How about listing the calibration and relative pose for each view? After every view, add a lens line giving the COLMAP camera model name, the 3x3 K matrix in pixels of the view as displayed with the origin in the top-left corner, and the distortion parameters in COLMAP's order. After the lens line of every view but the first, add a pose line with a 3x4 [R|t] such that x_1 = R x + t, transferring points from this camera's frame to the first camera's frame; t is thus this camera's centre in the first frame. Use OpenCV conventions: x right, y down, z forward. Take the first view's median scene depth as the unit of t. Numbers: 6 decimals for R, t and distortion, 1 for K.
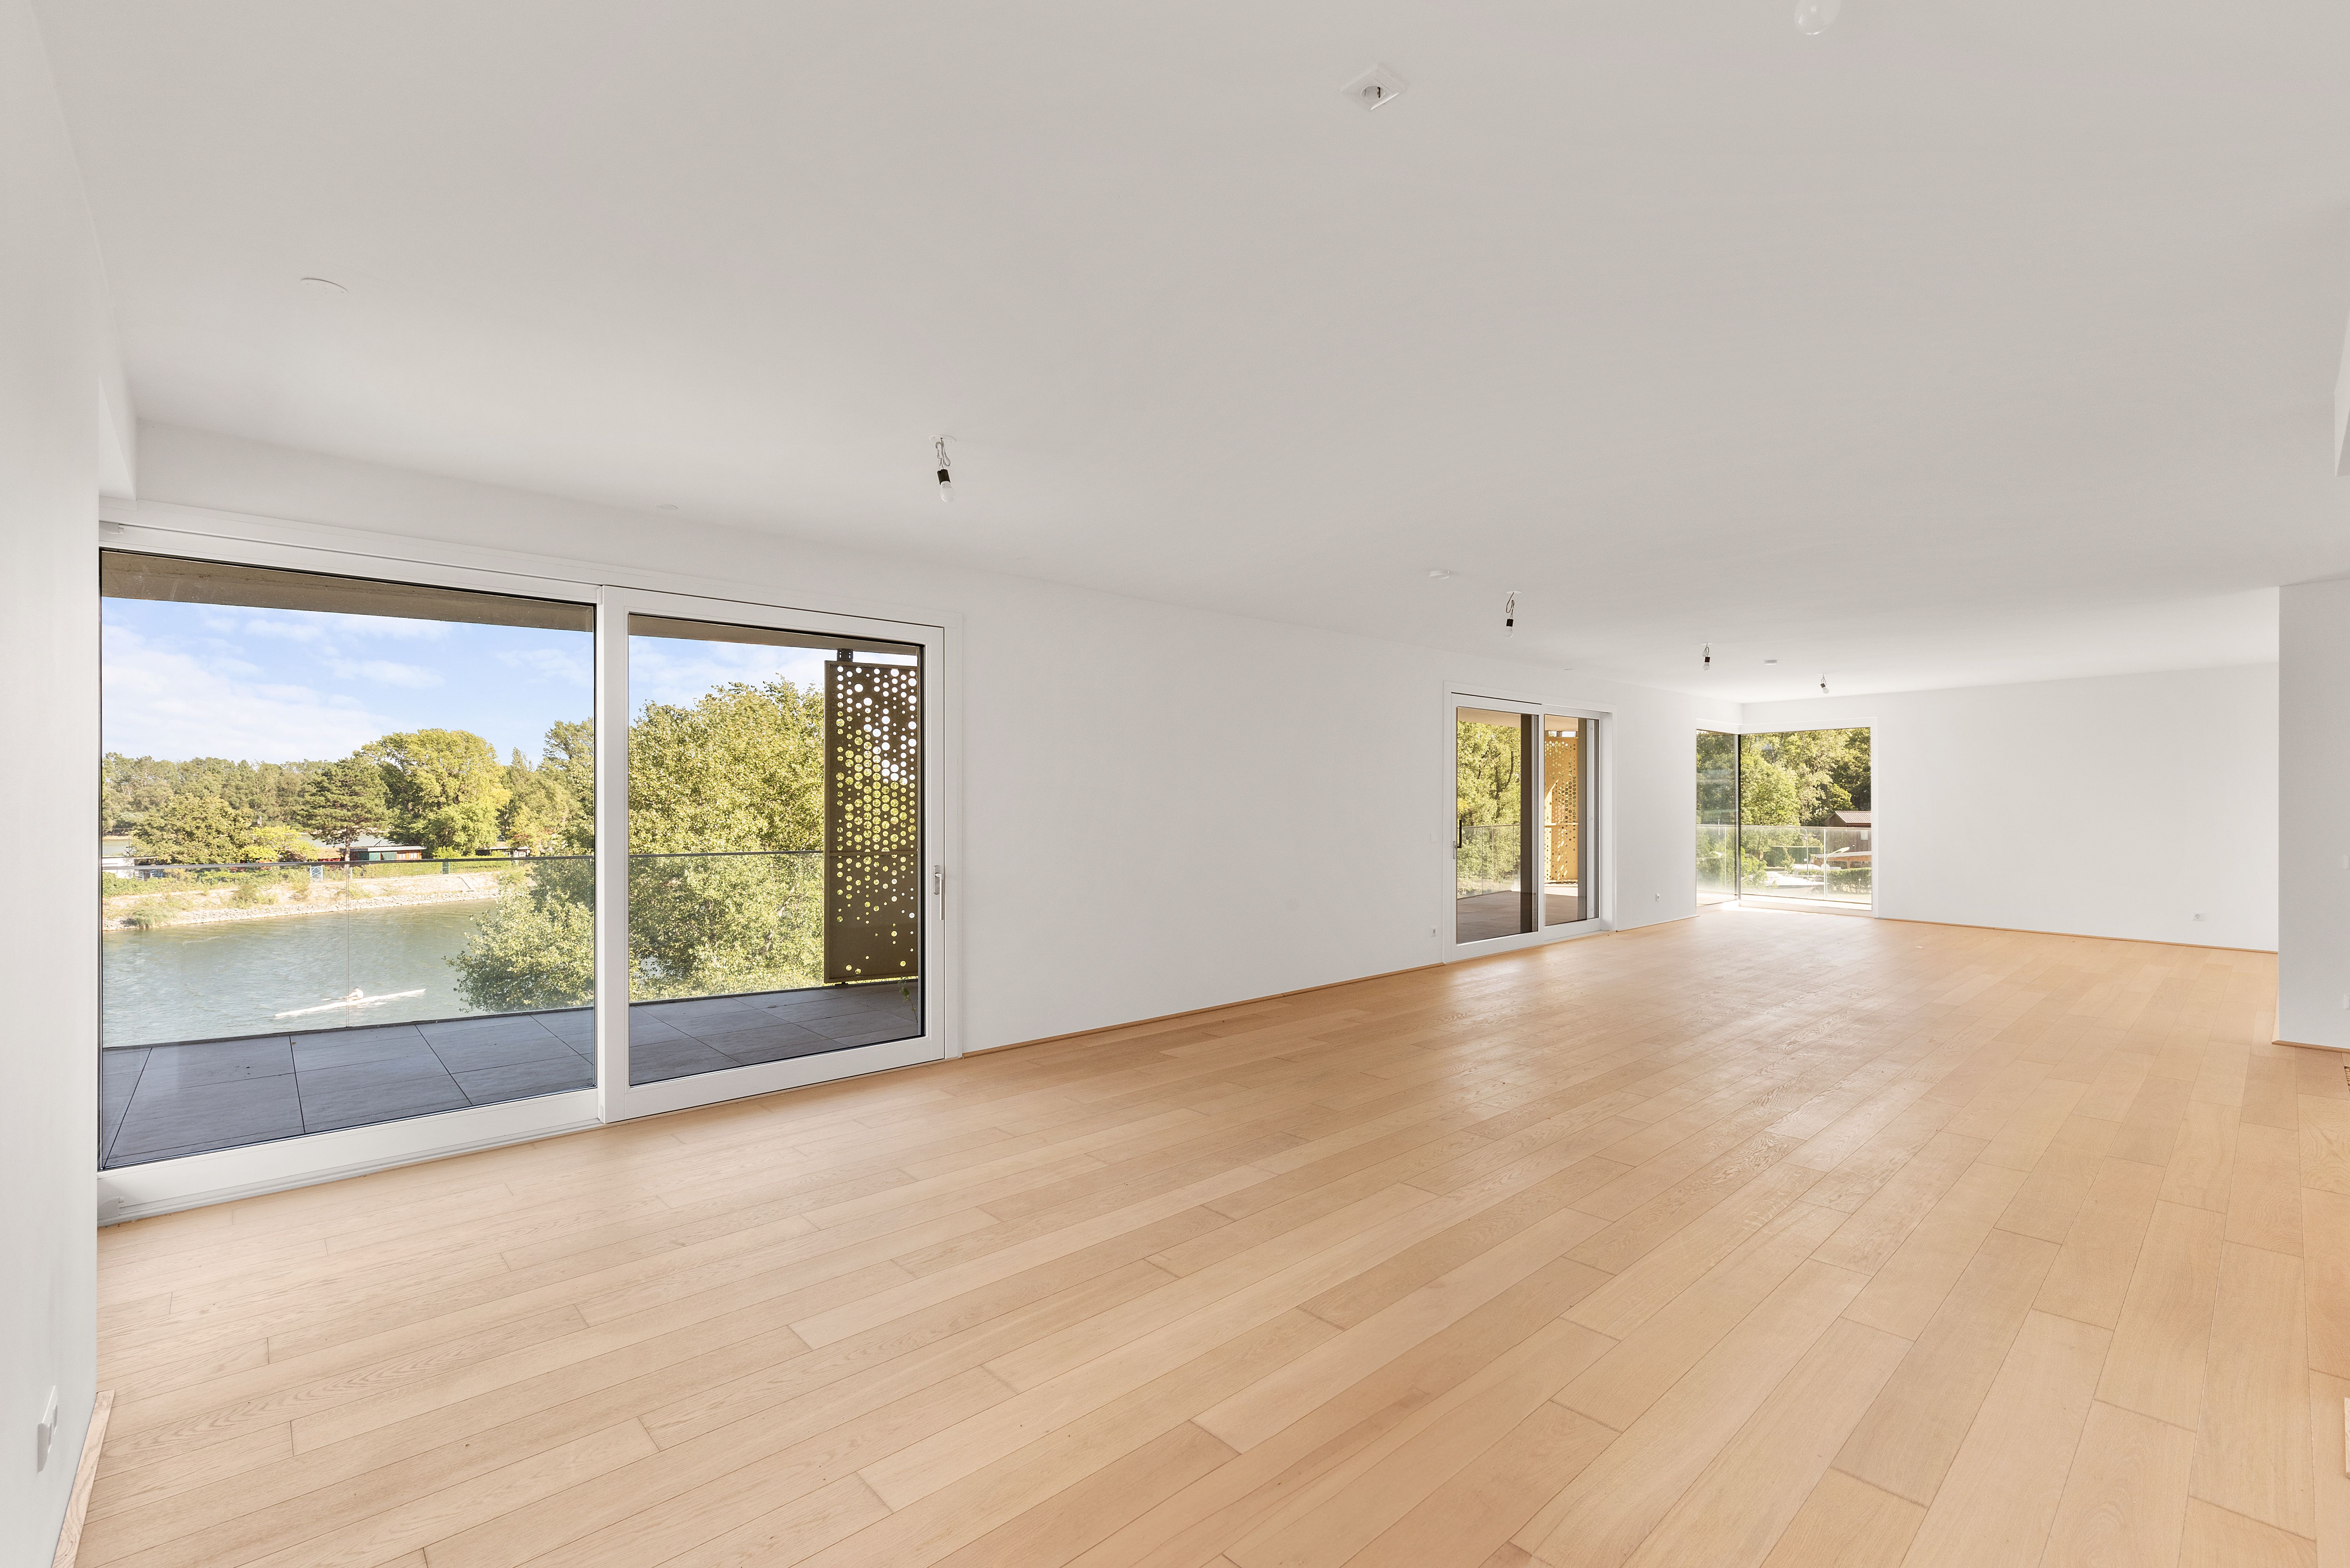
lens RADIAL K [[1010.8, 0, 1175.0], [0, 1010.8, 784.0], [0, 0, 1]] dist [-0.000184, -0.000006]
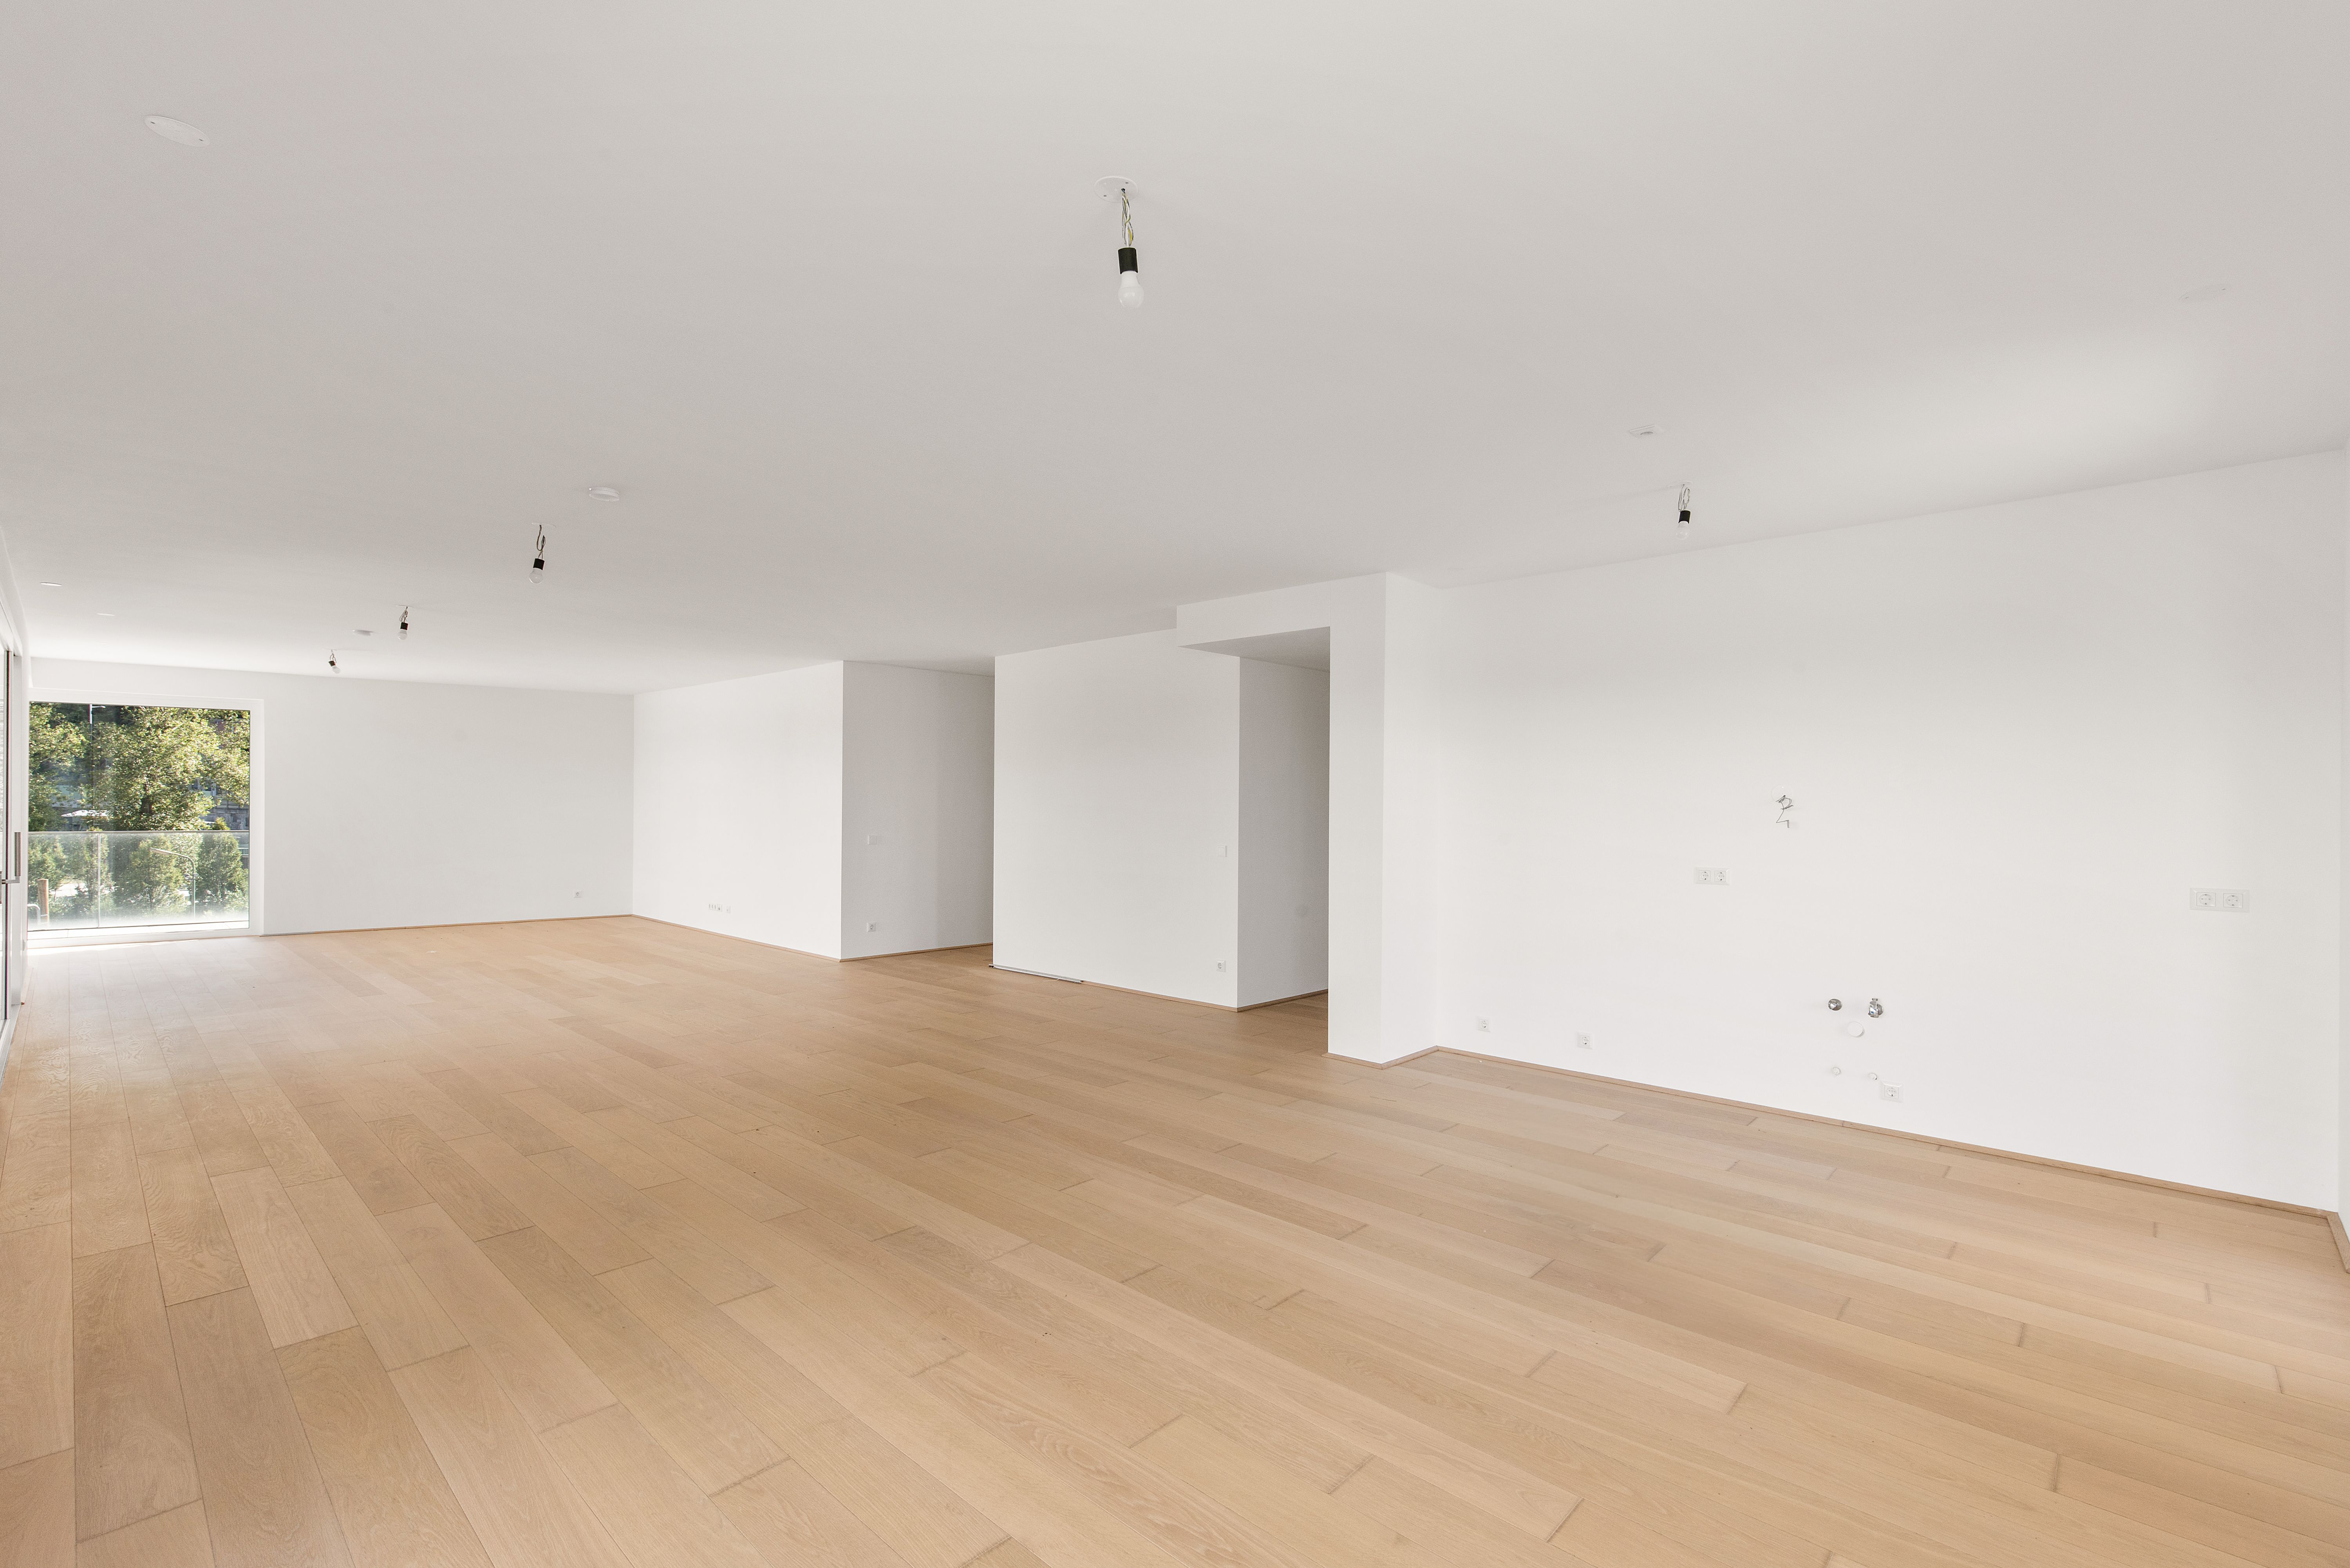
lens RADIAL K [[1043.7, 0, 1186.9], [0, 1043.7, 804.9], [0, 0, 1]] dist [-0.000511, -0.000079]
pose [[-0.093242, -0.001206, 0.995643, -0.709655], [-0.024827, 0.999691, -0.001114, 0.012052], [-0.995334, -0.024822, -0.093243, 0.862644]]
